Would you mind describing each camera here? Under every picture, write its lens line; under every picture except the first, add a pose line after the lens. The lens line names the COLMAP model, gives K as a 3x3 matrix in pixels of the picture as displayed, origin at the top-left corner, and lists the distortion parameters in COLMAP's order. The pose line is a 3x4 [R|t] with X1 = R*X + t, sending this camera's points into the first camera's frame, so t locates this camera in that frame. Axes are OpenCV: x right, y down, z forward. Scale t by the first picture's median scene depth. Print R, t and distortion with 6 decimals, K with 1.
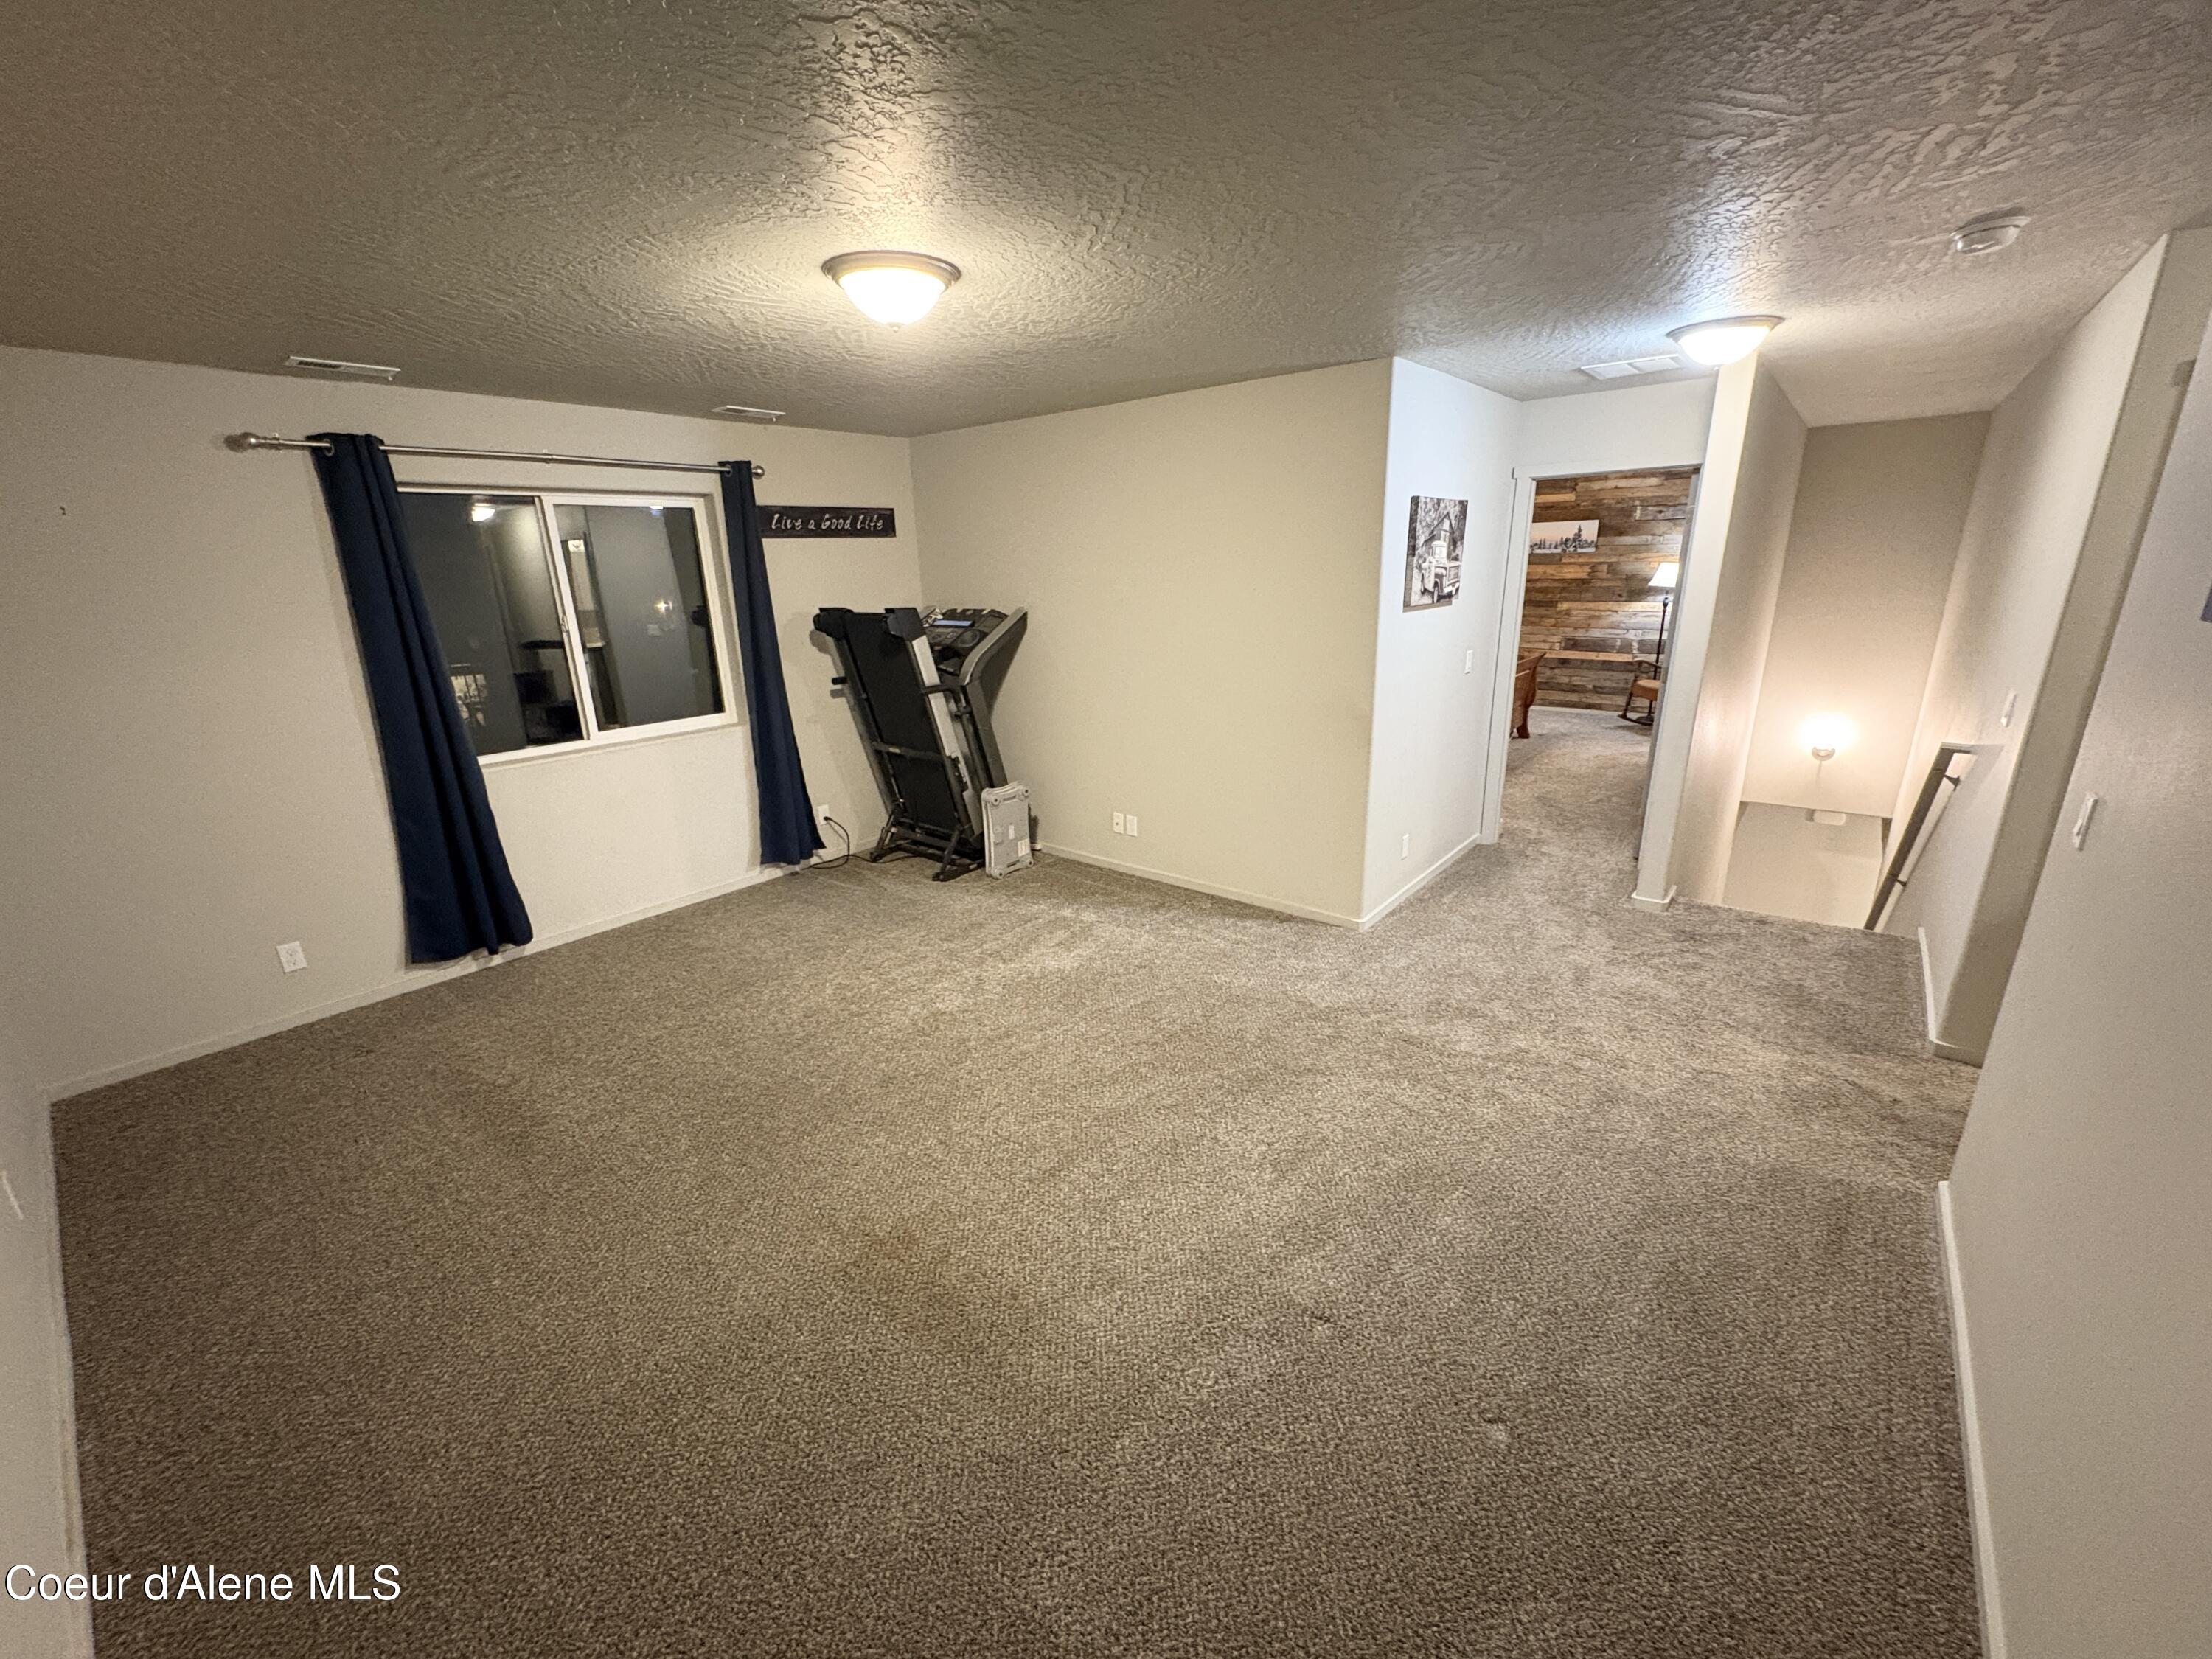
lens RADIAL K [[880.7, 0, 1110.6], [0, 880.7, 824.4], [0, 0, 1]] dist [0.000518, 0.000052]
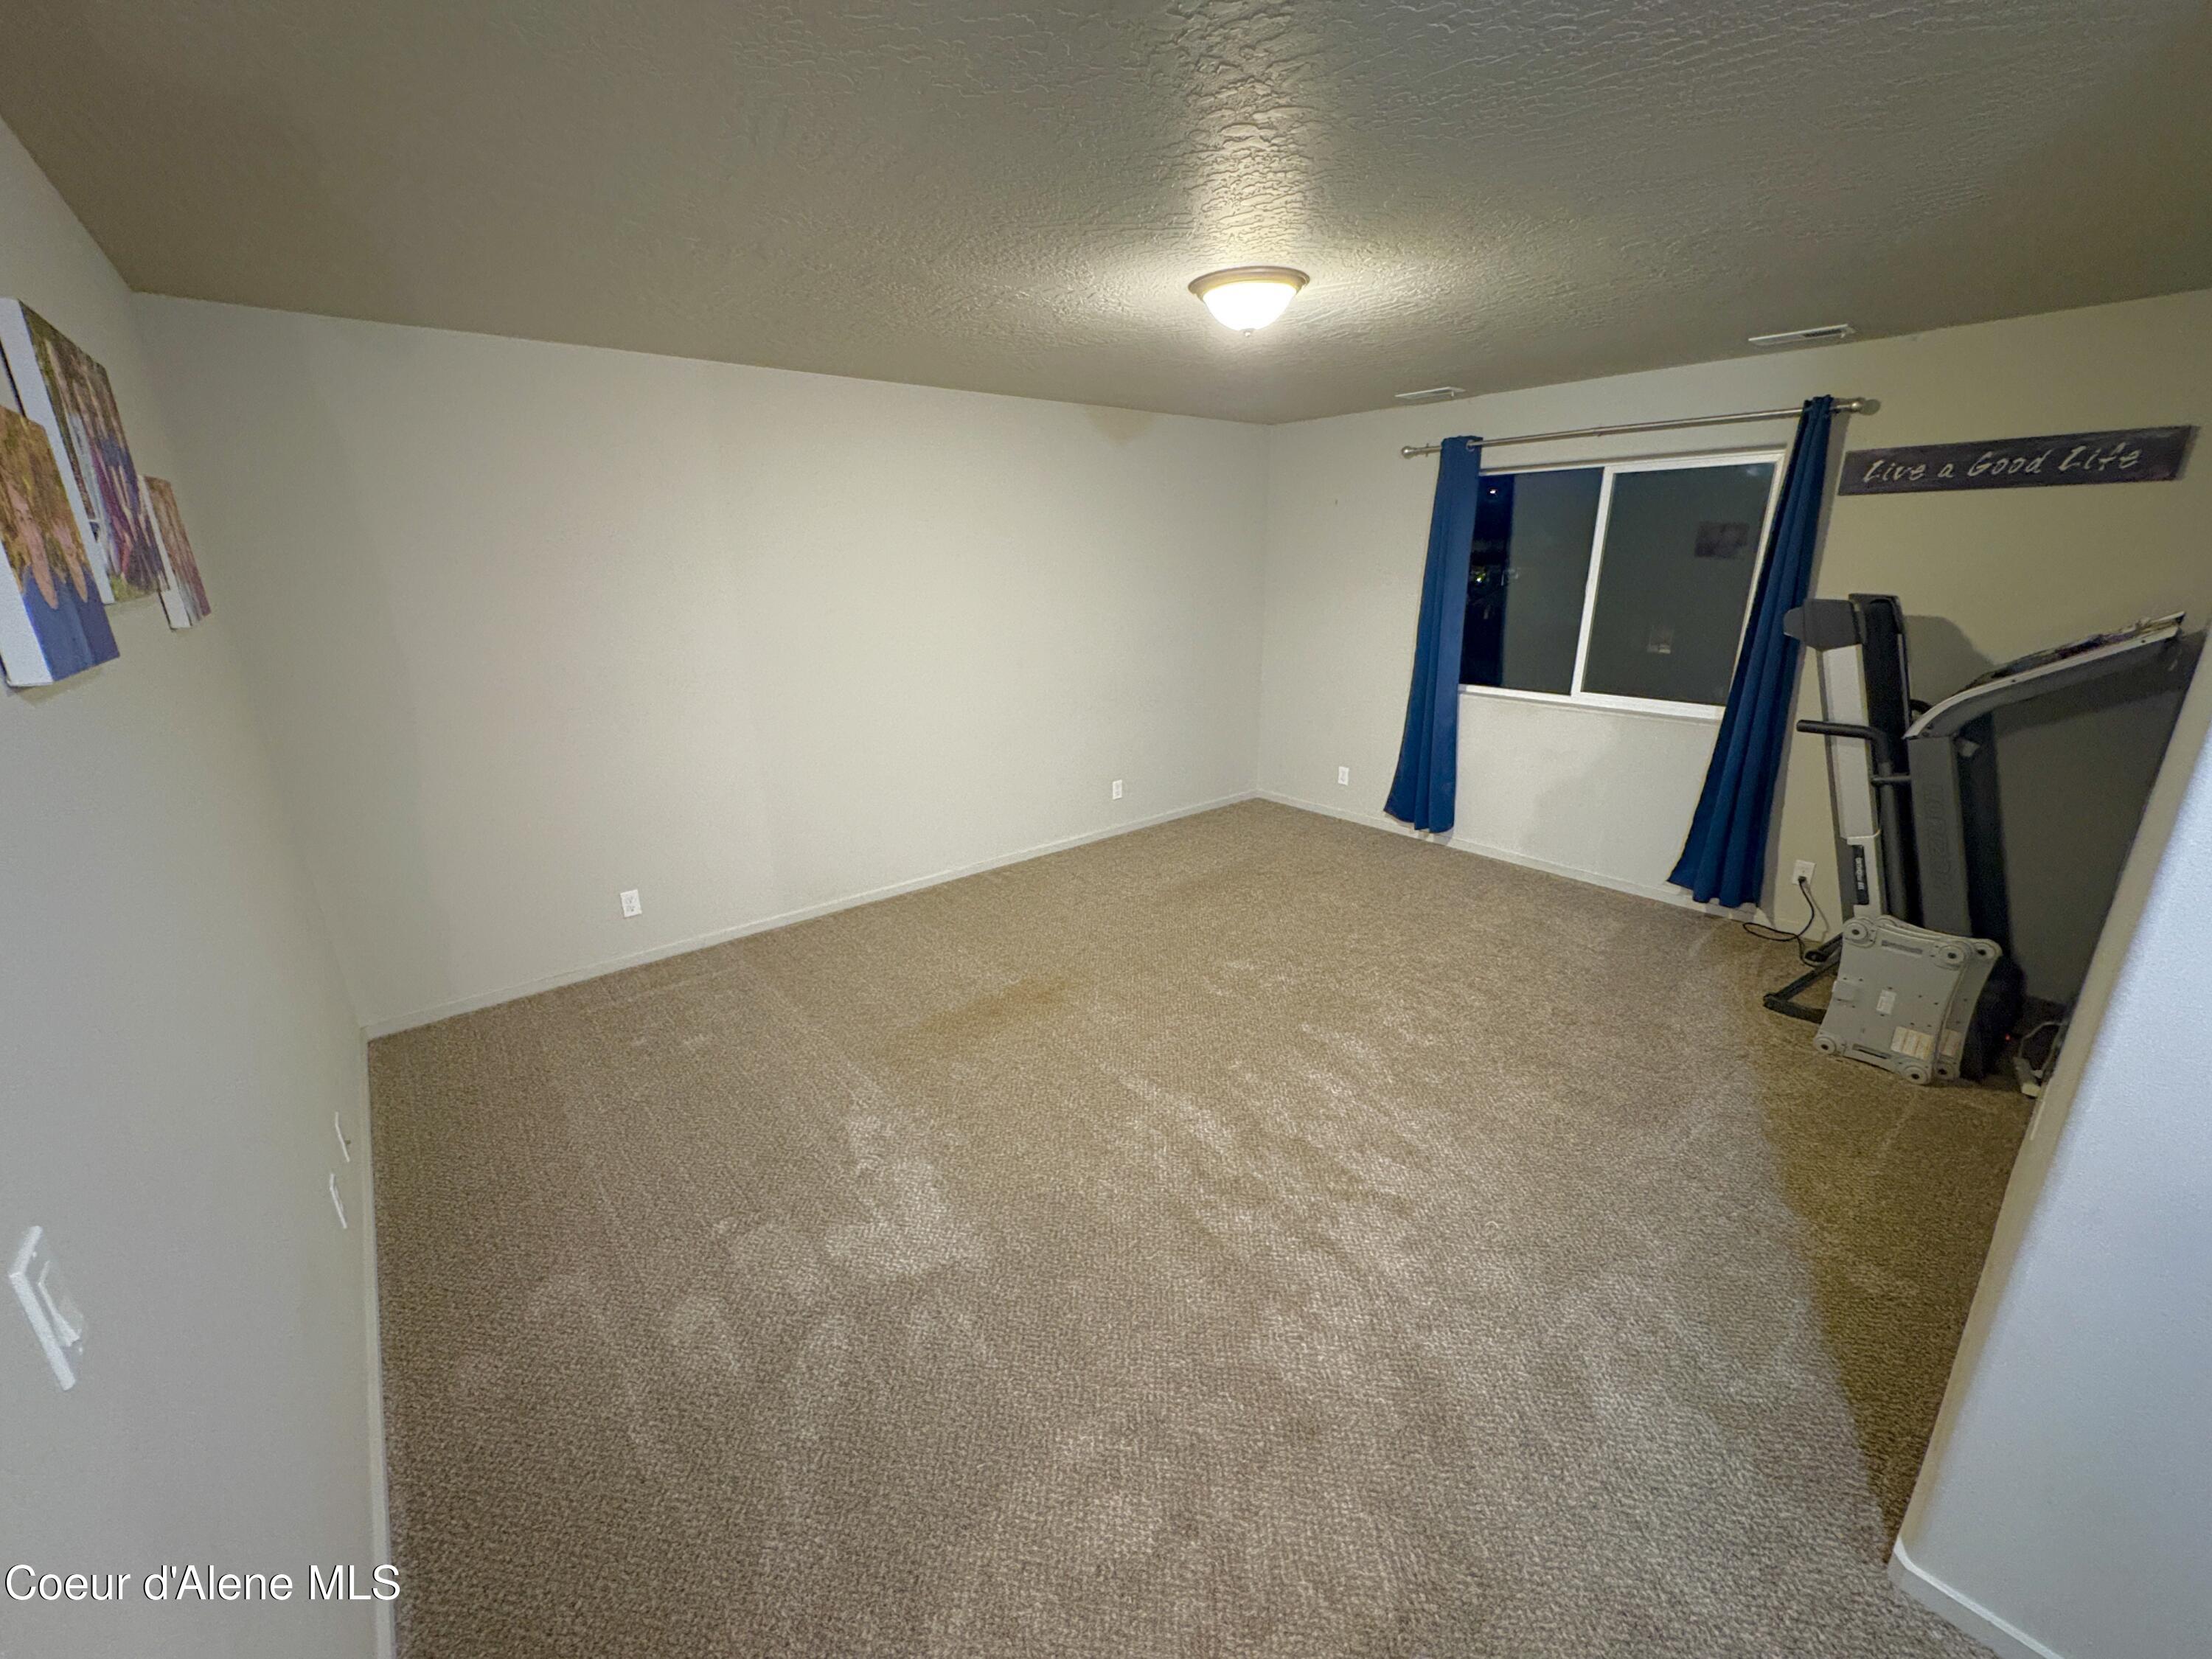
lens RADIAL K [[880.7, 0, 1111.2], [0, 880.7, 836.3], [0, 0, 1]] dist [0.000518, 0.000052]
pose [[-0.172383, 0.335747, -0.926044, 0.543761], [-0.263265, 0.890216, 0.371763, -0.192960], [0.949197, 0.307881, -0.065068, 0.579887]]
